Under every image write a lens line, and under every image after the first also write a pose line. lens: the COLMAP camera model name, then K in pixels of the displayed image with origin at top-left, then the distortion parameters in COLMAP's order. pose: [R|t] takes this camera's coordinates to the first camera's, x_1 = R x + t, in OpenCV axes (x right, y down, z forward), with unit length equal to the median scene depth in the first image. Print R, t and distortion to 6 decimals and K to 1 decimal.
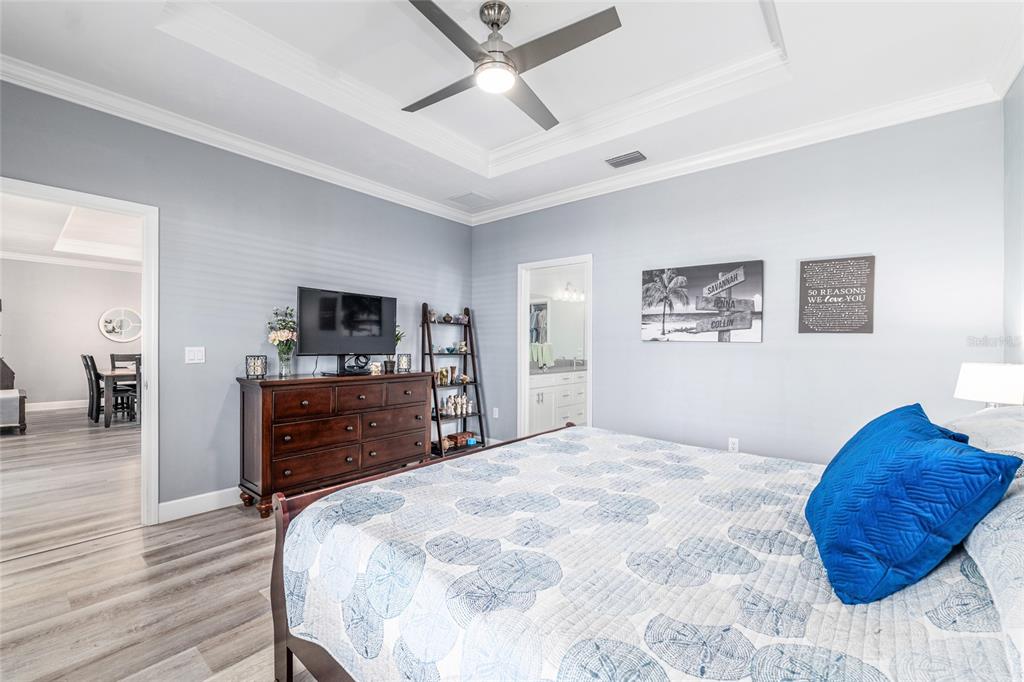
lens RADIAL K [[424.7, 0, 511.5], [0, 424.7, 344.5], [0, 0, 1]] dist [-0.003910, -0.000230]
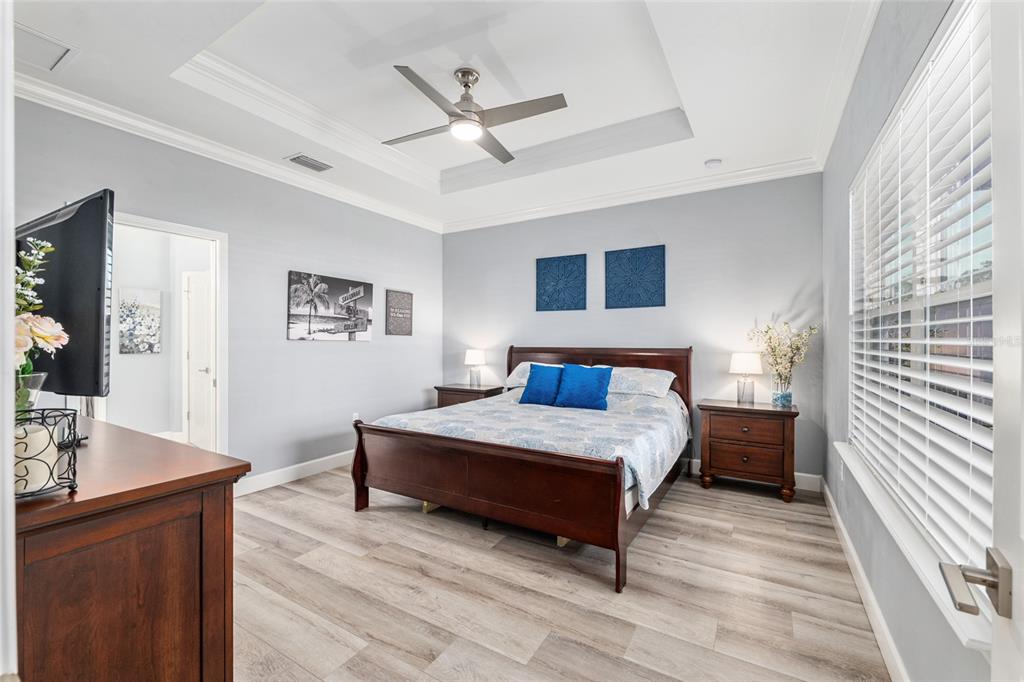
lens RADIAL K [[424.7, 0, 513.5], [0, 424.7, 337.6], [0, 0, 1]] dist [-0.003910, -0.000230]
pose [[-0.173037, -0.002167, 0.984913, -0.823242], [0.002922, 0.999992, 0.002714, -0.016595], [-0.984911, 0.003347, -0.173029, 0.699497]]
